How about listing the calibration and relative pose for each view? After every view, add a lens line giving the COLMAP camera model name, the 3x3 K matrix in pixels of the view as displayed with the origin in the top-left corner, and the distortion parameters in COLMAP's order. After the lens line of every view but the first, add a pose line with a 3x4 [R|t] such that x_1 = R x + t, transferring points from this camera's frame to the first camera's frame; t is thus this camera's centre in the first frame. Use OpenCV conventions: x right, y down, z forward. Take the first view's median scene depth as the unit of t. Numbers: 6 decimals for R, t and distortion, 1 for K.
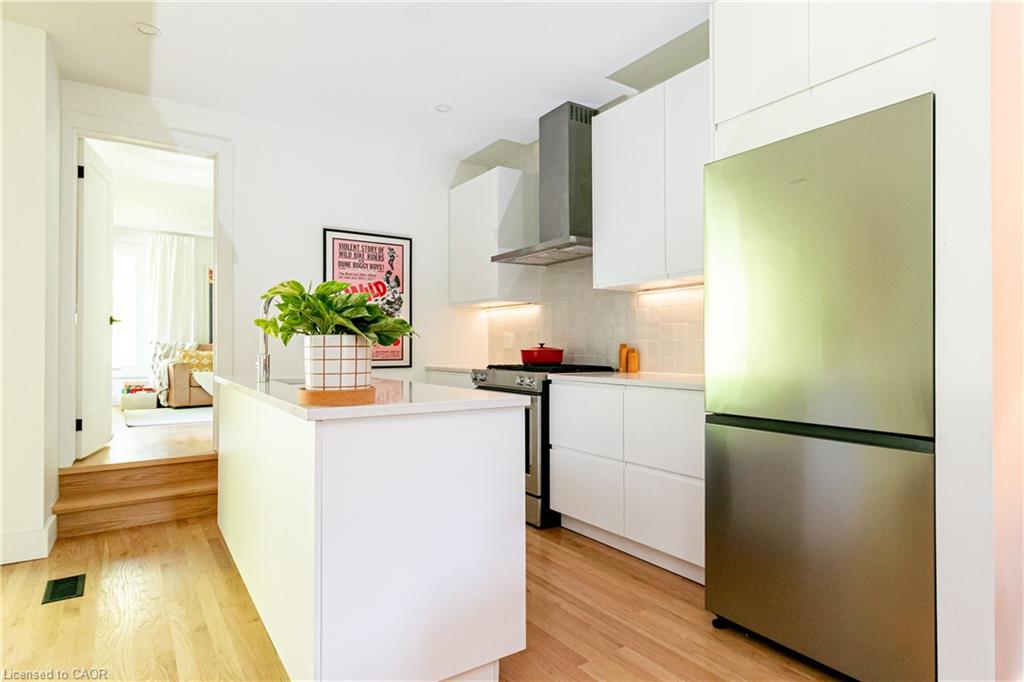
lens RADIAL K [[564.7, 0, 511.5], [0, 564.7, 345.7], [0, 0, 1]] dist [0.011919, -0.000742]
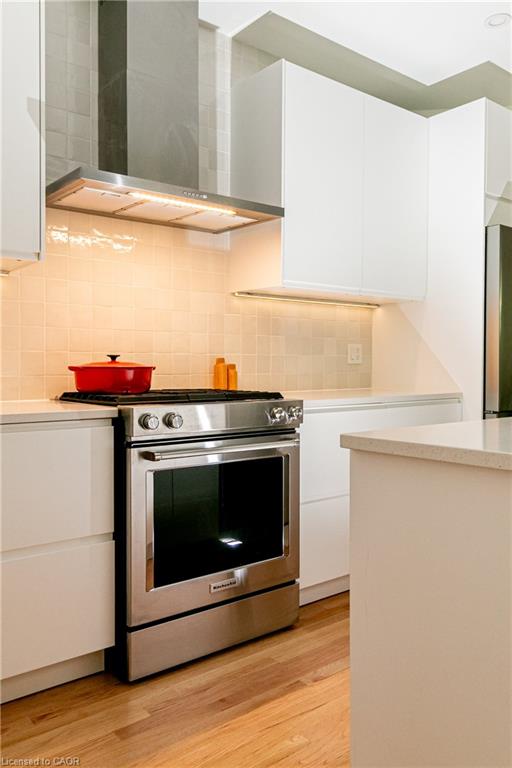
lens RADIAL K [[618.9, 0, 259.6], [0, 618.9, 375.9], [0, 0, 1]] dist [-0.008084, 0.017619]
pose [[-0.091763, -0.012979, 0.995696, -0.525126], [-0.001502, 0.999916, 0.012896, 0.008150], [-0.995780, -0.000313, -0.091775, 0.846280]]
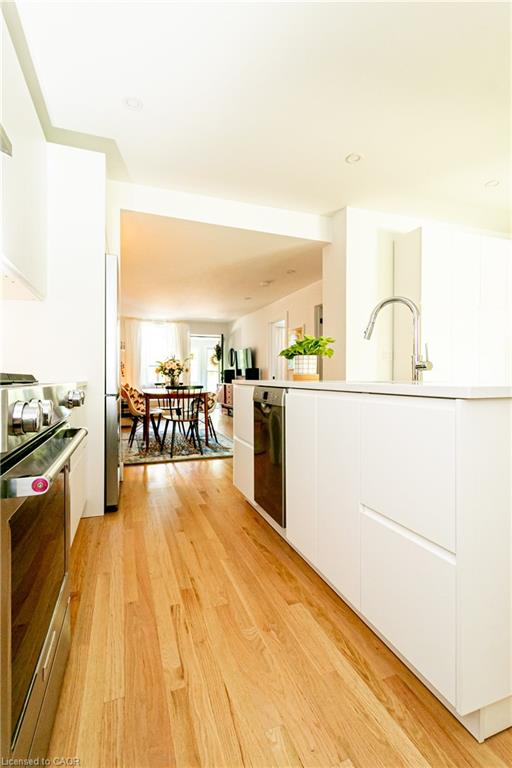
lens RADIAL K [[358.5, 0, 251.4], [0, 358.5, 378.4], [0, 0, 1]] dist [-0.003676, 0.003662]
pose [[-0.969151, 0.004860, 0.246421, -0.176549], [0.004747, 0.999988, -0.001052, 0.035041], [-0.246423, 0.000150, -0.969162, 0.993384]]
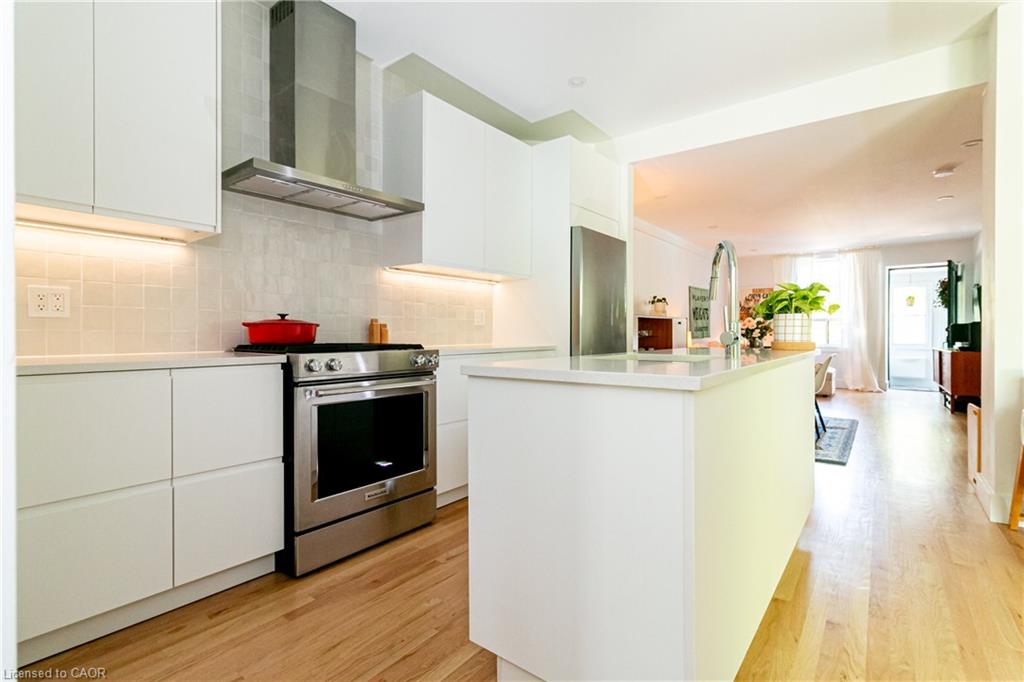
lens RADIAL K [[478.0, 0, 523.4], [0, 478.0, 336.8], [0, 0, 1]] dist [-0.003676, 0.003662]
pose [[-0.322008, -0.007373, 0.946708, -0.544304], [-0.003070, 0.999973, 0.006744, 0.017482], [-0.946732, -0.000735, -0.322021, 0.844197]]
